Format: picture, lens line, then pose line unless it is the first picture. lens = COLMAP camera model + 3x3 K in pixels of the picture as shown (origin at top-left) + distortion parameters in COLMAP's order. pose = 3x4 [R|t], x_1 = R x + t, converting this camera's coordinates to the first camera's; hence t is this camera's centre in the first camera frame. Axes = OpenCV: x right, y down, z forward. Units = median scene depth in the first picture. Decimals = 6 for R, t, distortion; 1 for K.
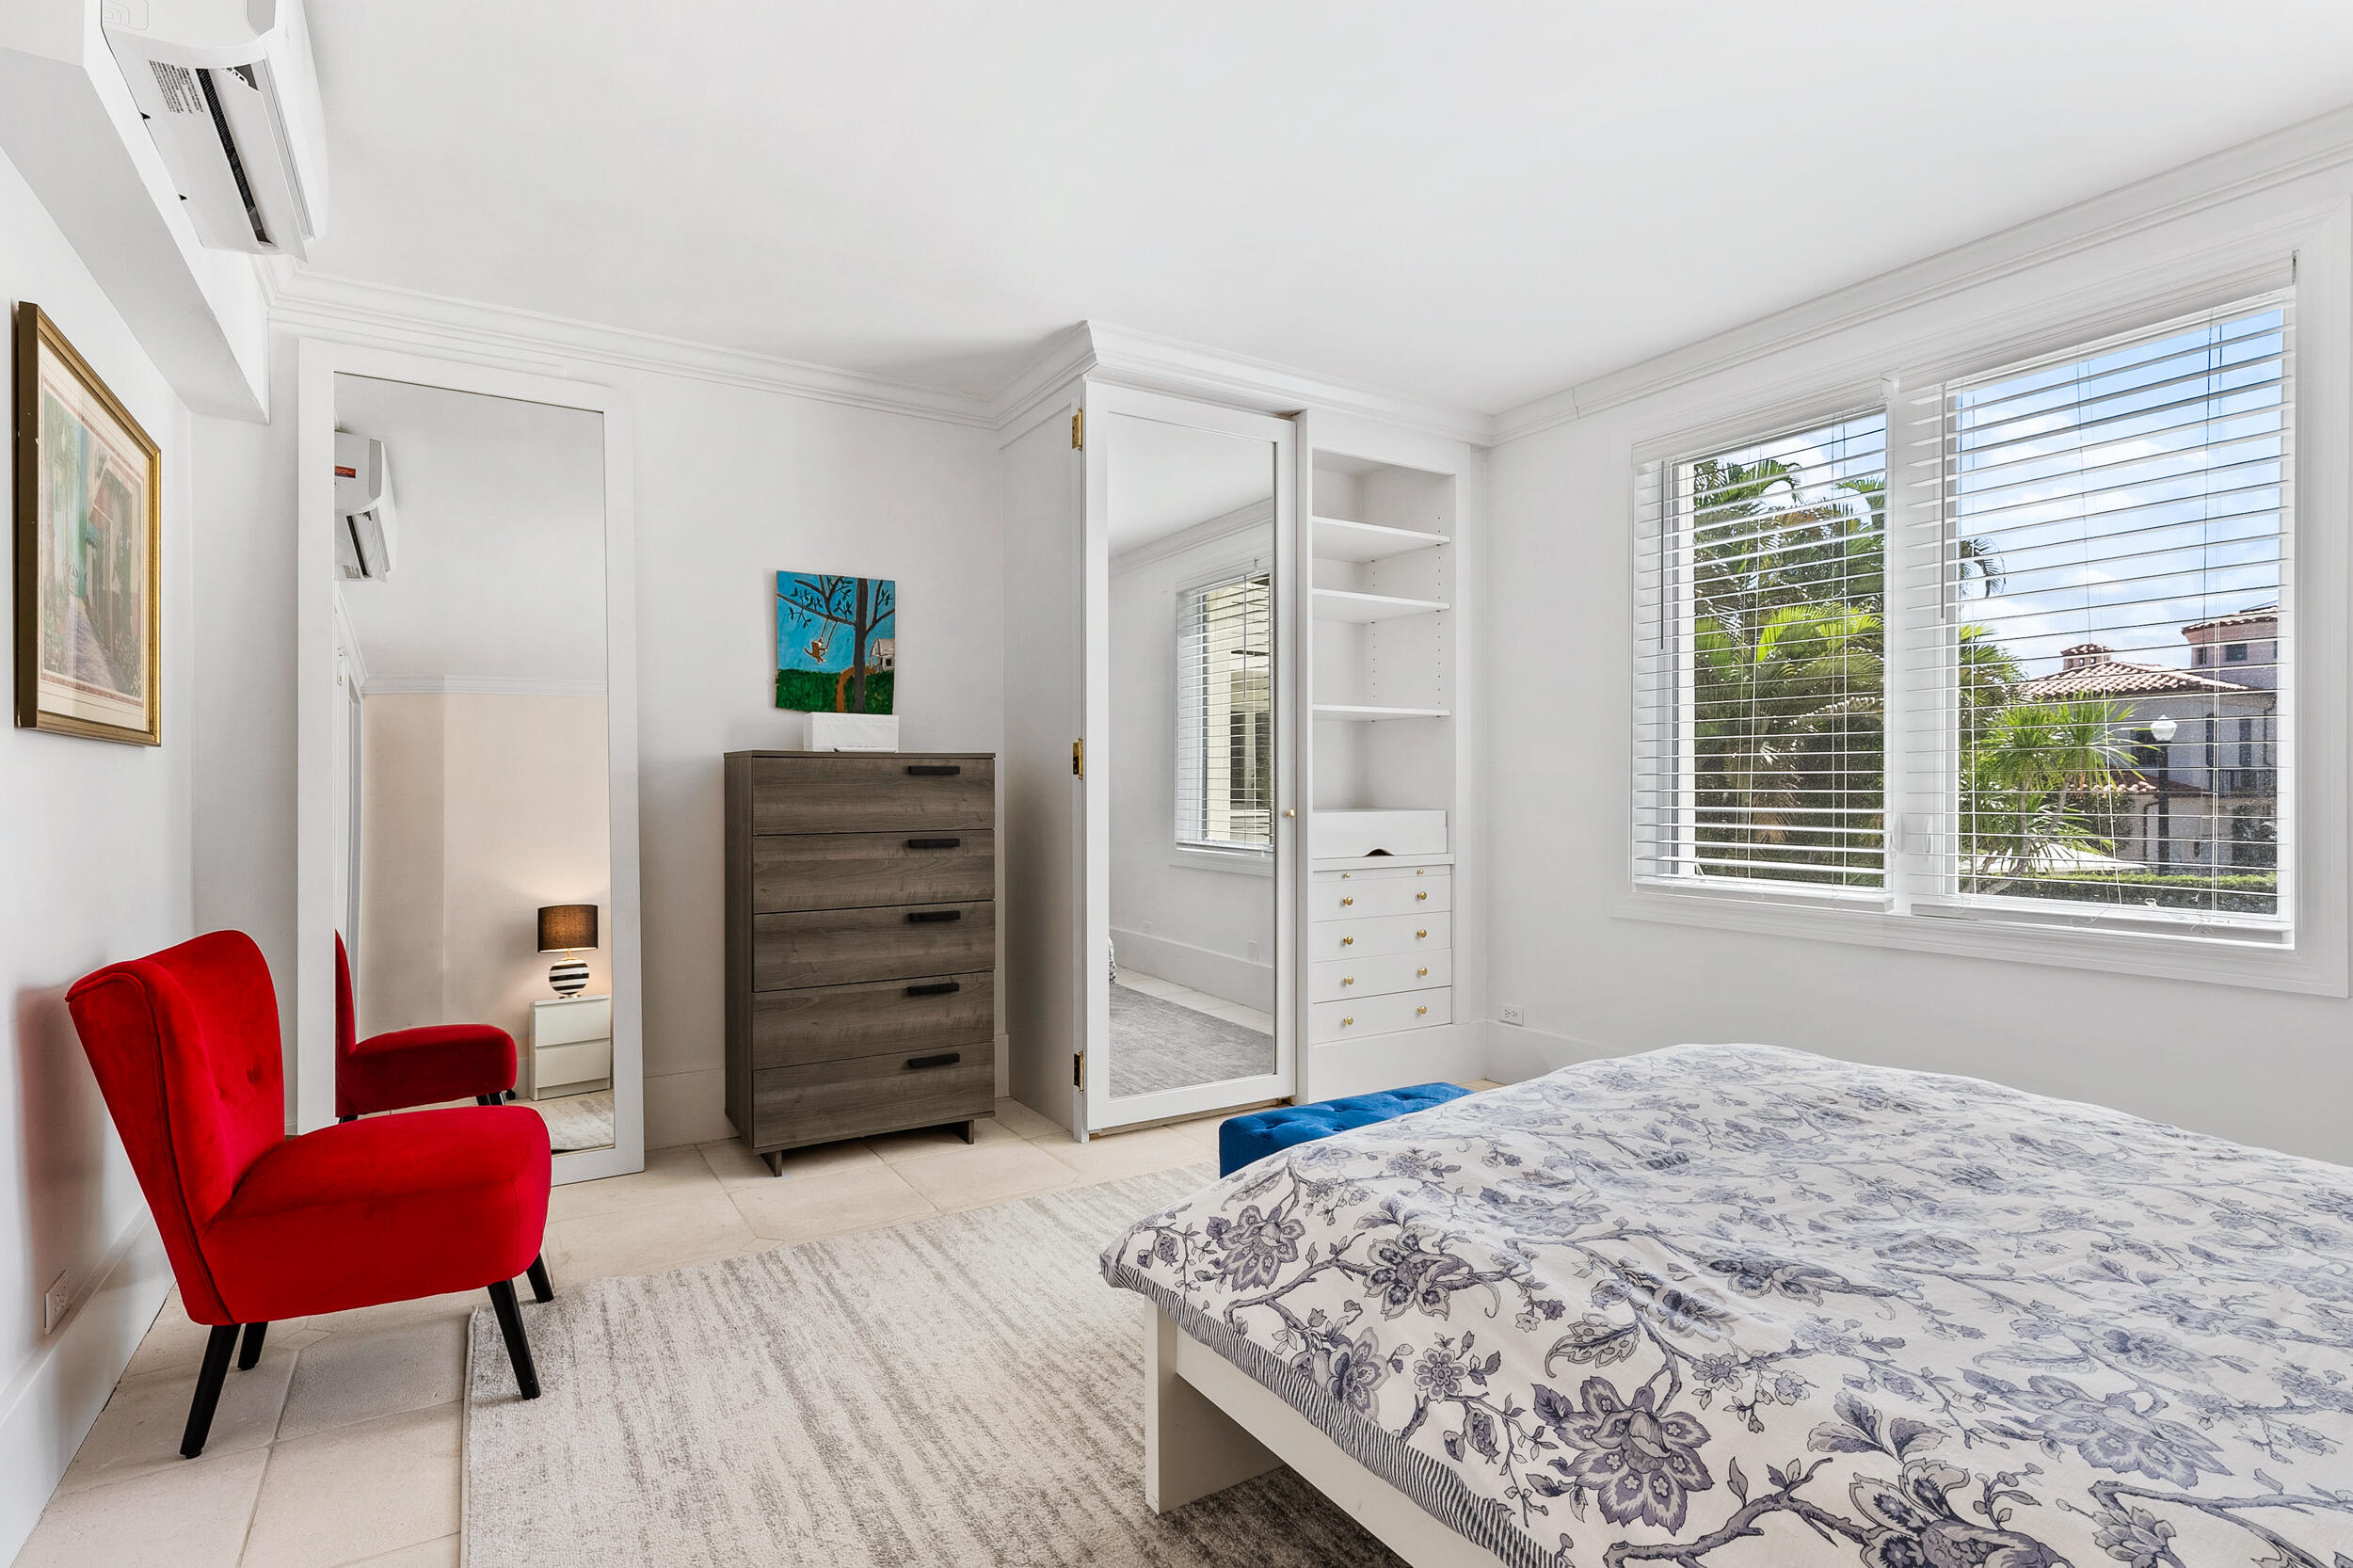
lens RADIAL K [[1162.1, 0, 1177.8], [0, 1162.1, 791.3], [0, 0, 1]] dist [0.002969, 0.001702]
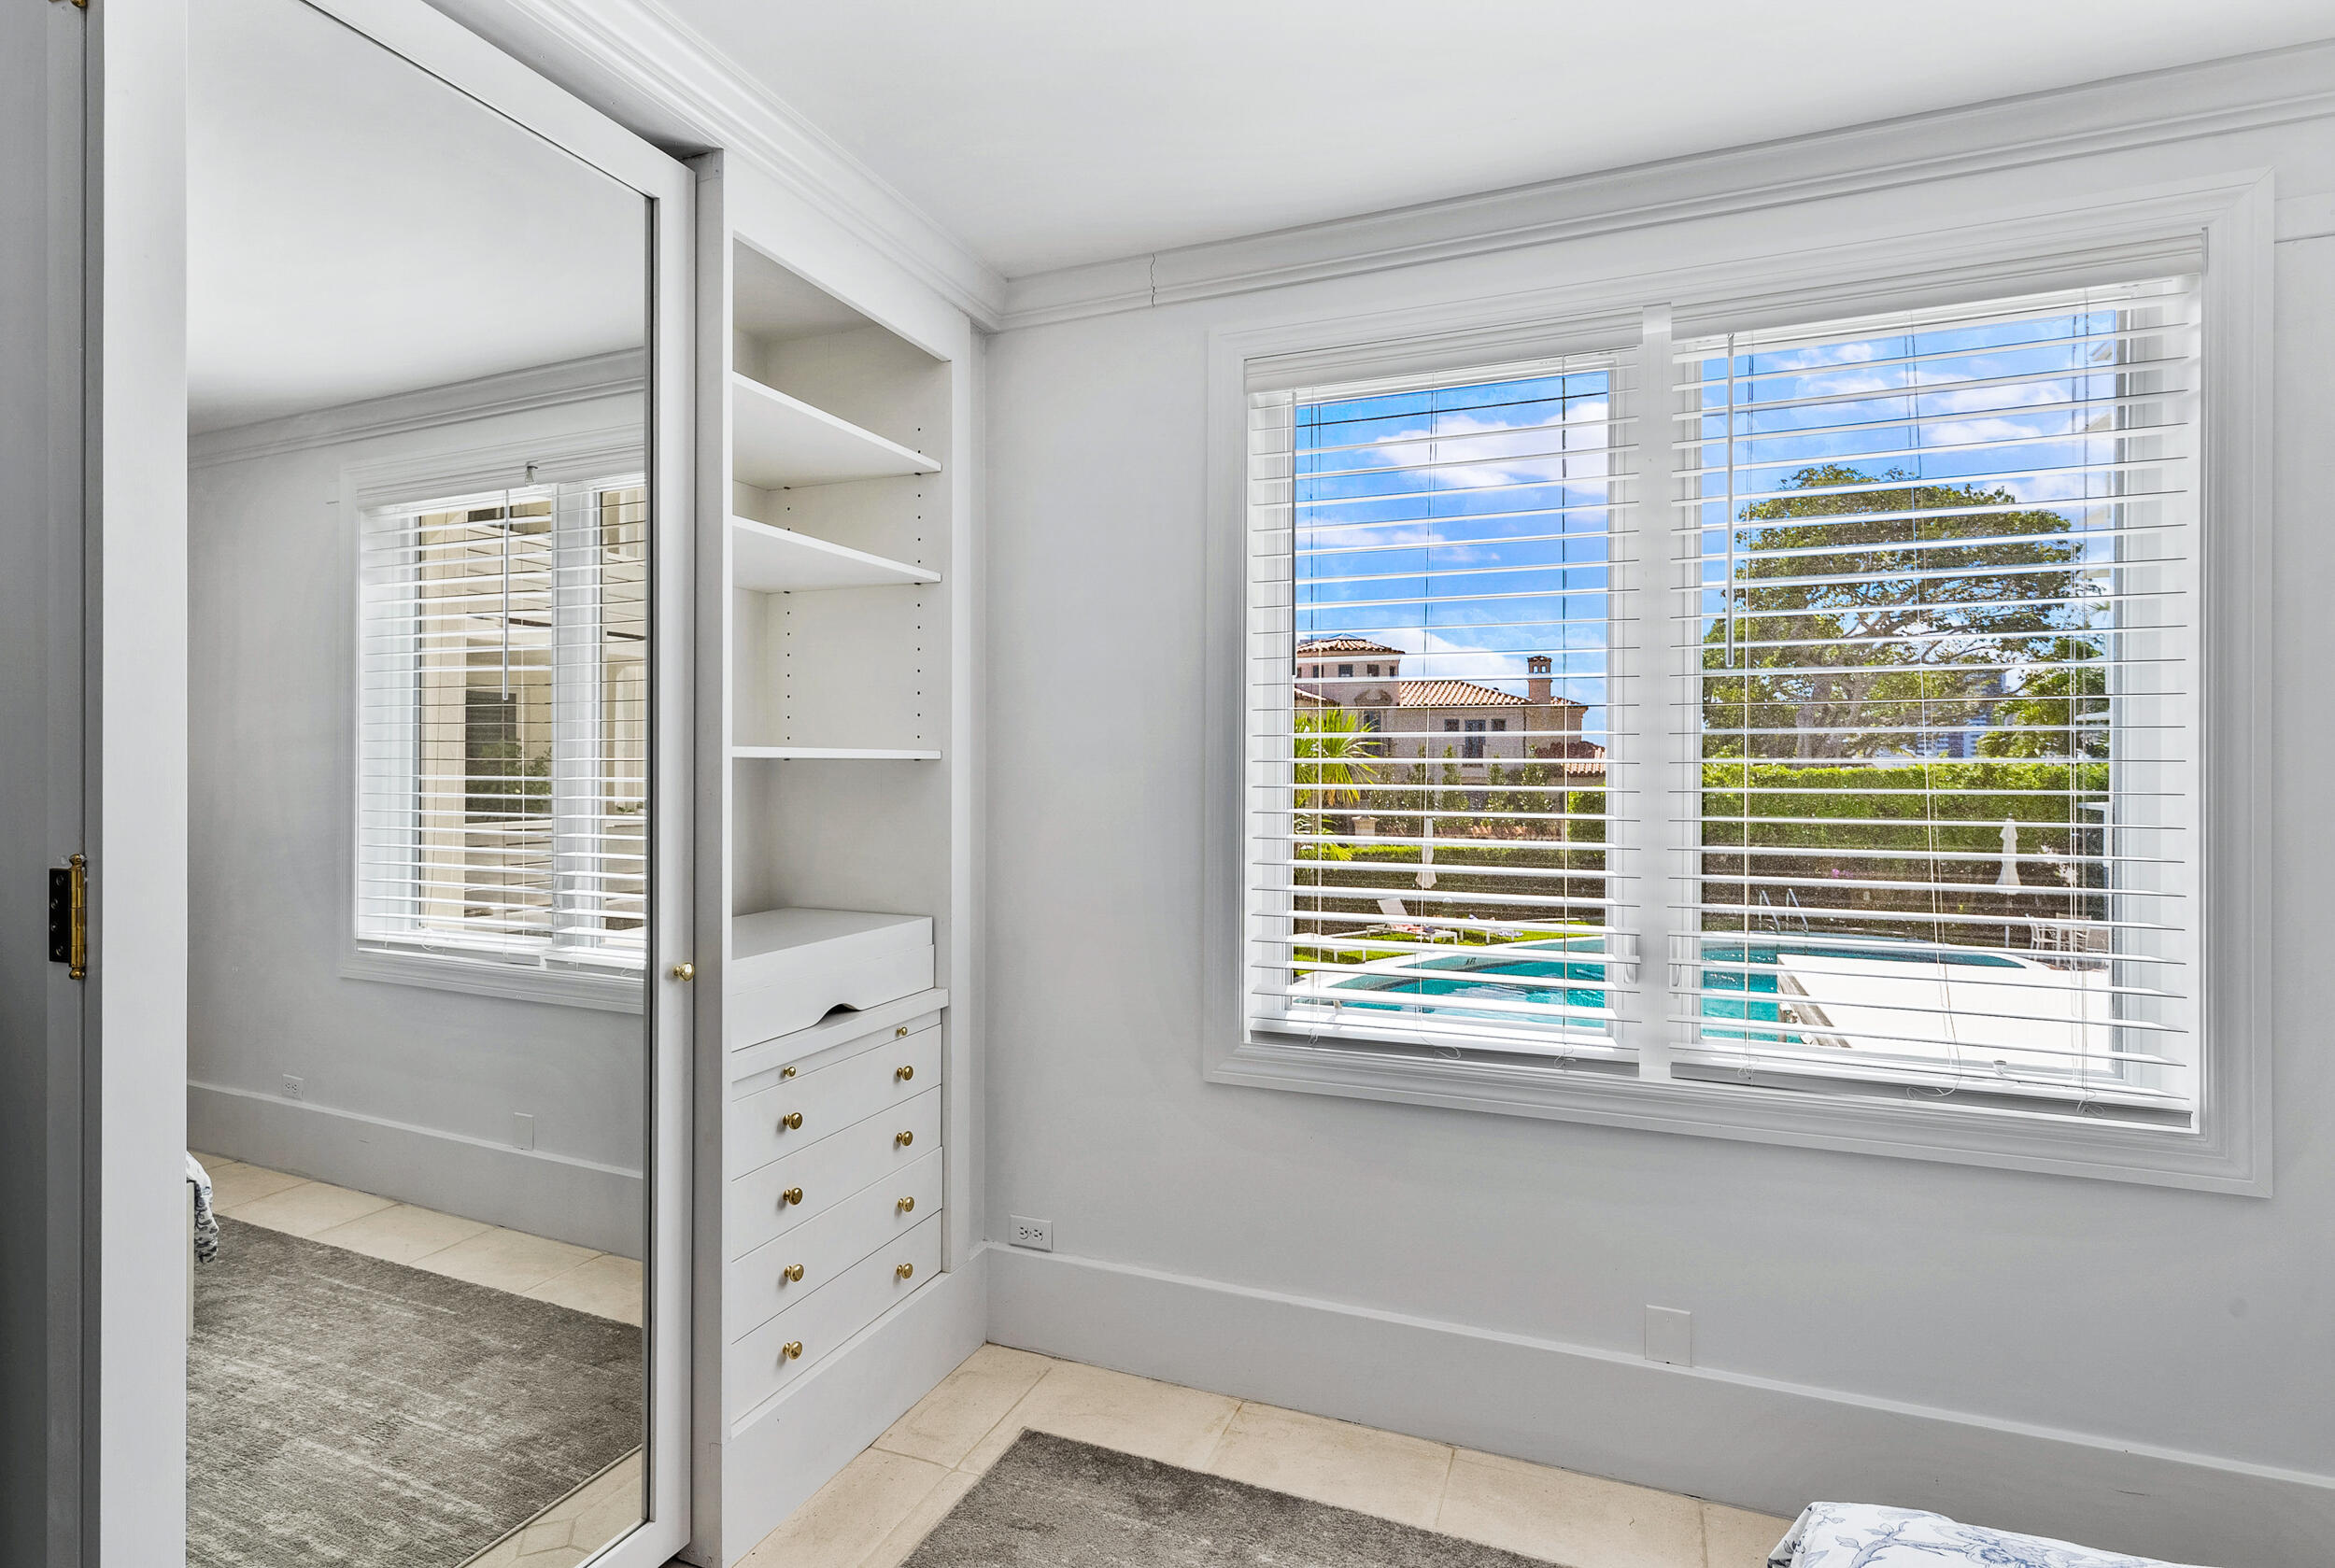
lens RADIAL K [[1153.1, 0, 1179.3], [0, 1153.1, 762.9], [0, 0, 1]] dist [0.002969, 0.001702]
pose [[0.803649, 0.002413, 0.595098, -0.022148], [0.000402, 0.999989, -0.004599, -0.061077], [-0.595103, 0.003935, 0.803640, 0.452170]]
